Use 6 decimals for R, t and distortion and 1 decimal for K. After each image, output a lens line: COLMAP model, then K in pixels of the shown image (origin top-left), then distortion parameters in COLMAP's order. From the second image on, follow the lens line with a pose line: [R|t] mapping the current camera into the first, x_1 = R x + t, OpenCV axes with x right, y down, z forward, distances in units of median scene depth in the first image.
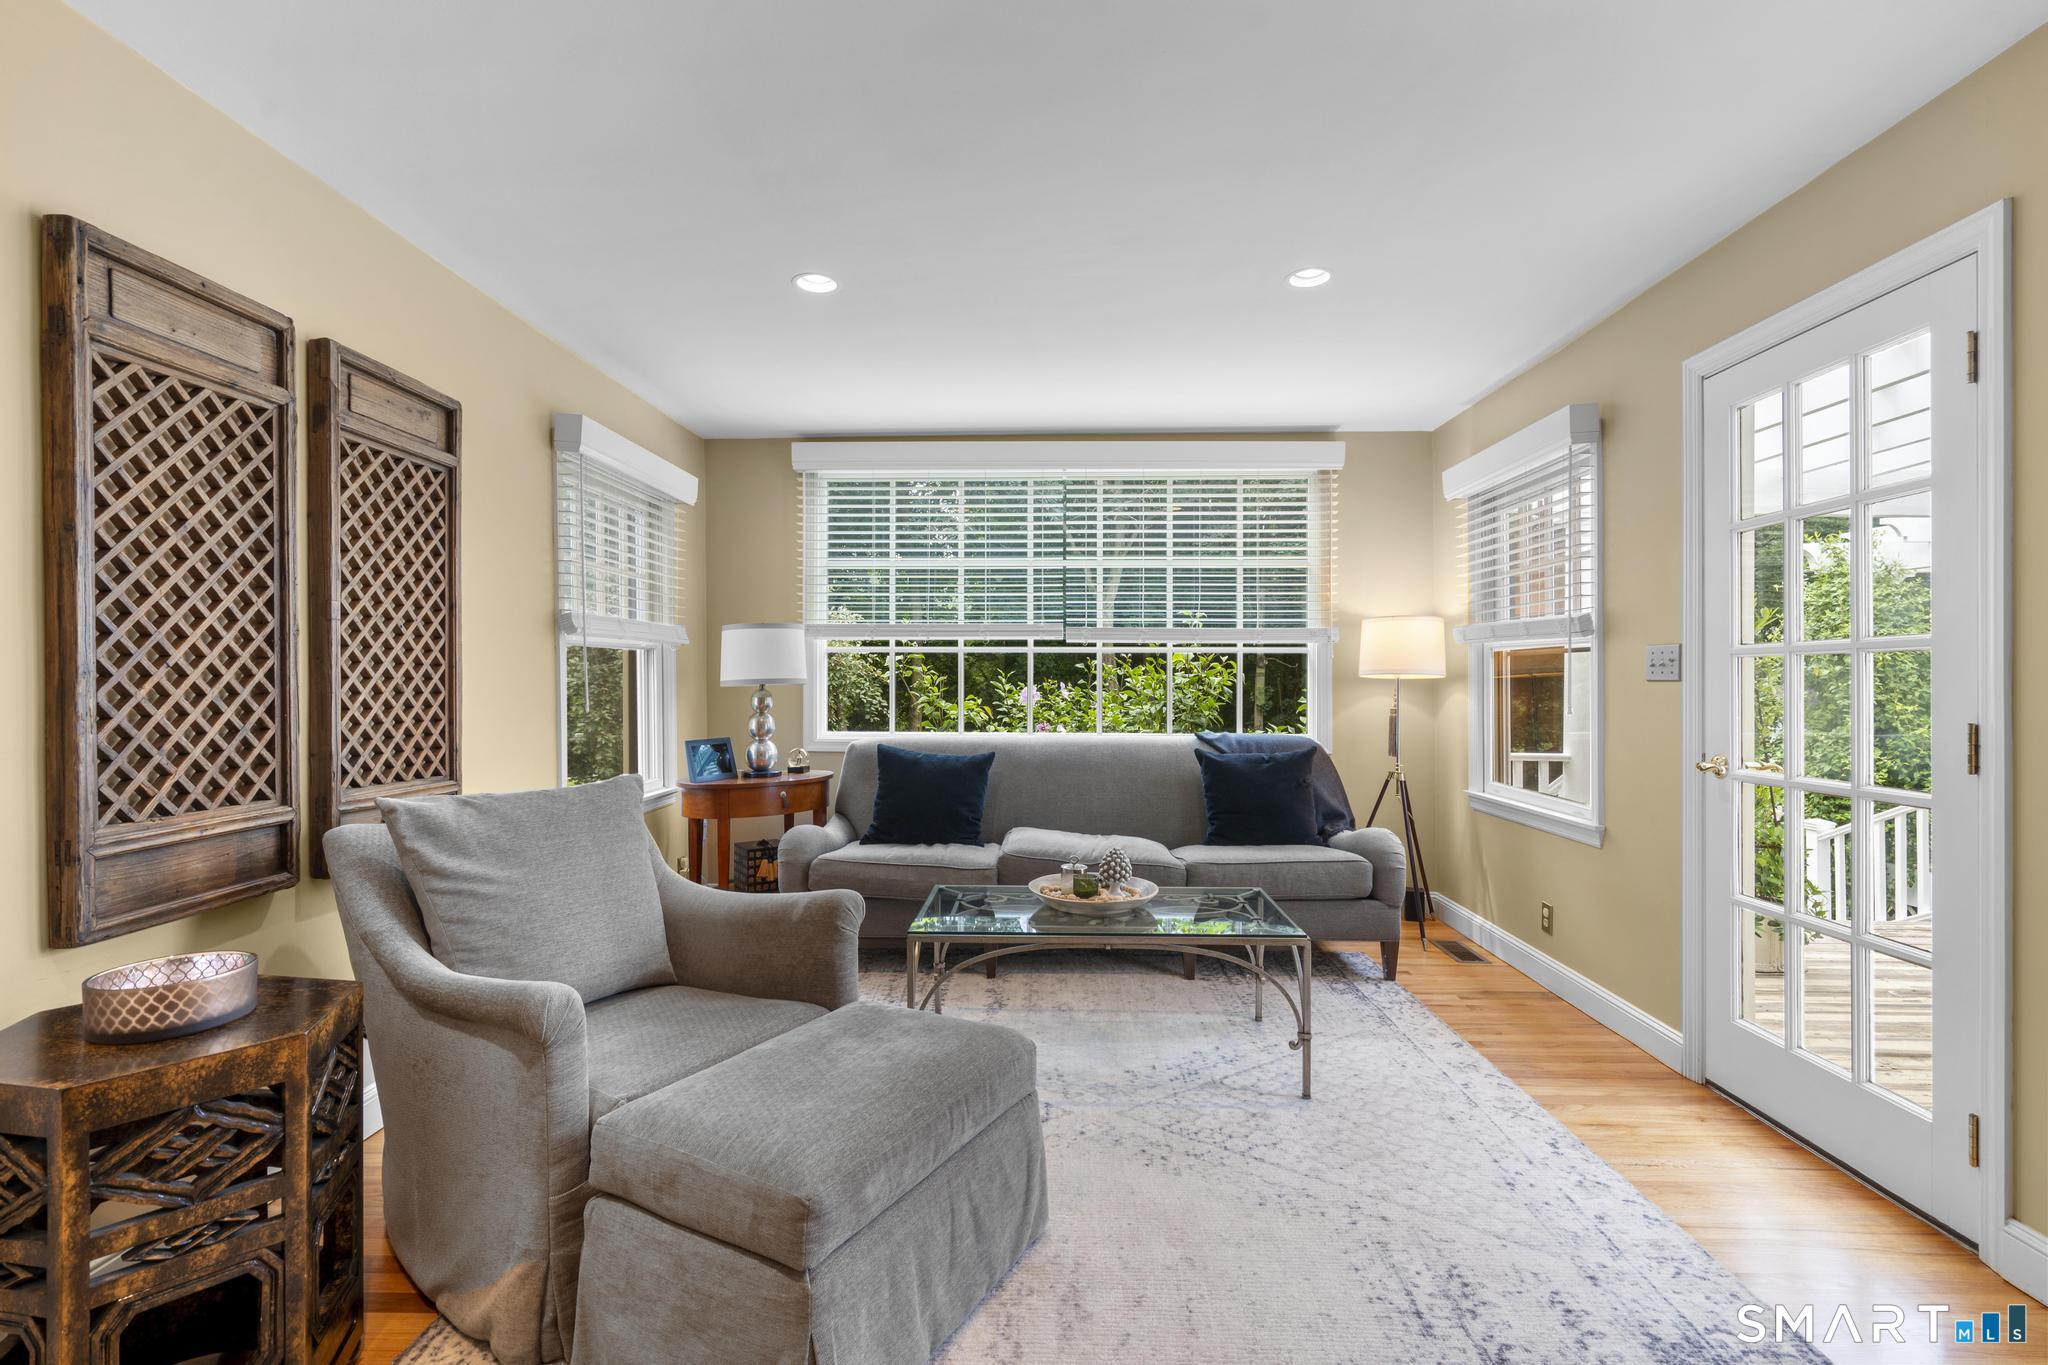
lens RADIAL K [[925.1, 0, 1022.1], [0, 925.1, 679.7], [0, 0, 1]] dist [-0.004534, 0.001860]
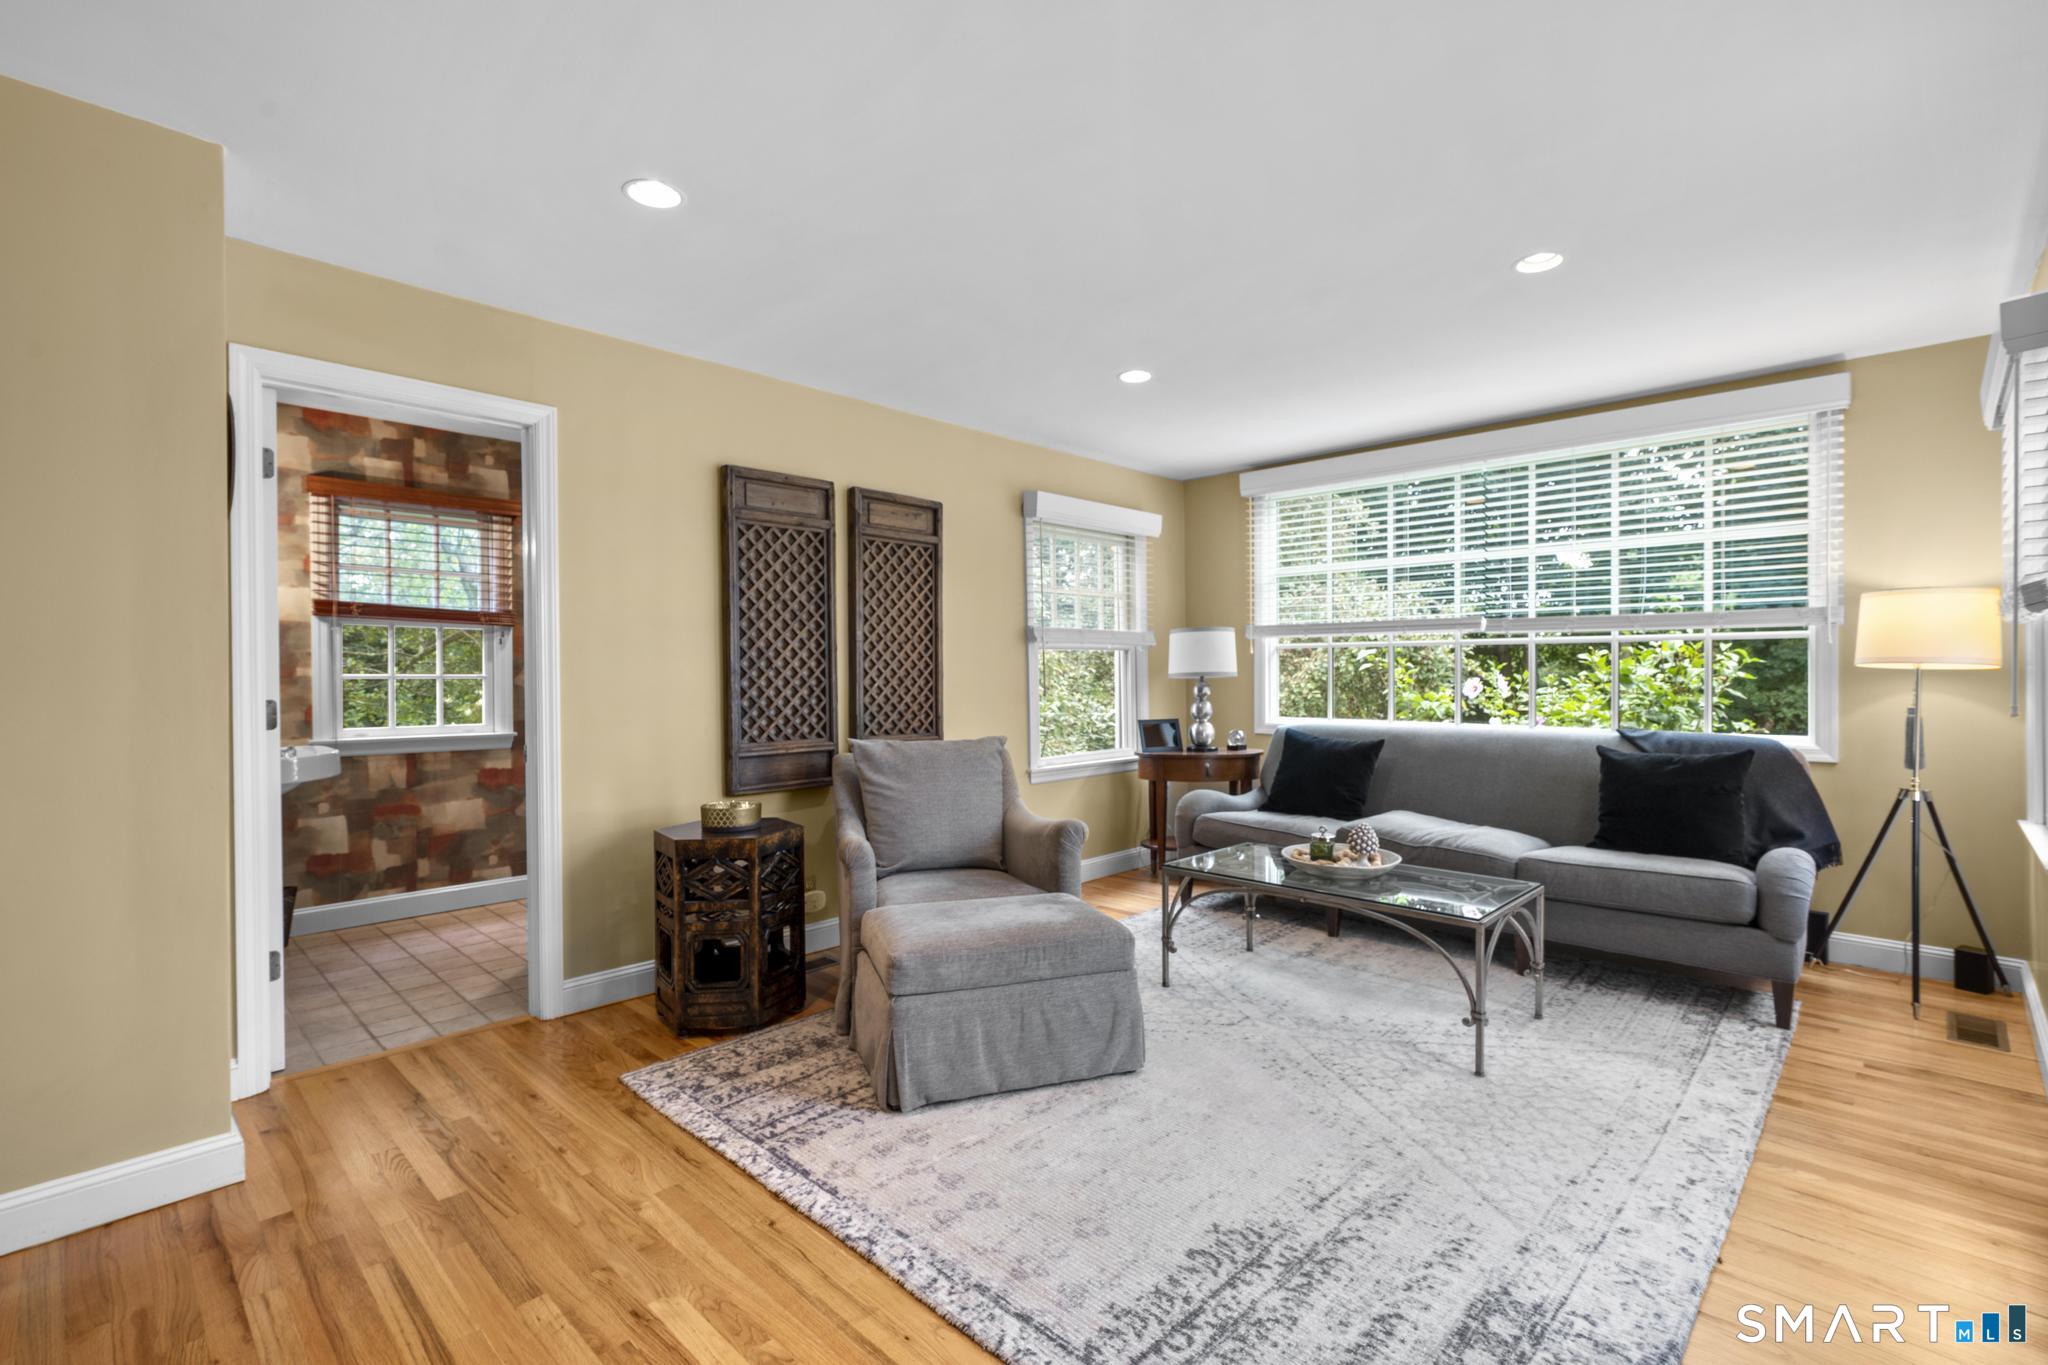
lens RADIAL K [[925.1, 0, 1068.8], [0, 925.1, 681.2], [0, 0, 1]] dist [-0.004534, 0.001860]
pose [[0.753010, 0.002938, -0.658002, 0.635057], [0.004570, 0.999943, 0.009694, -0.002560], [0.657993, -0.010307, 0.752954, -0.079549]]
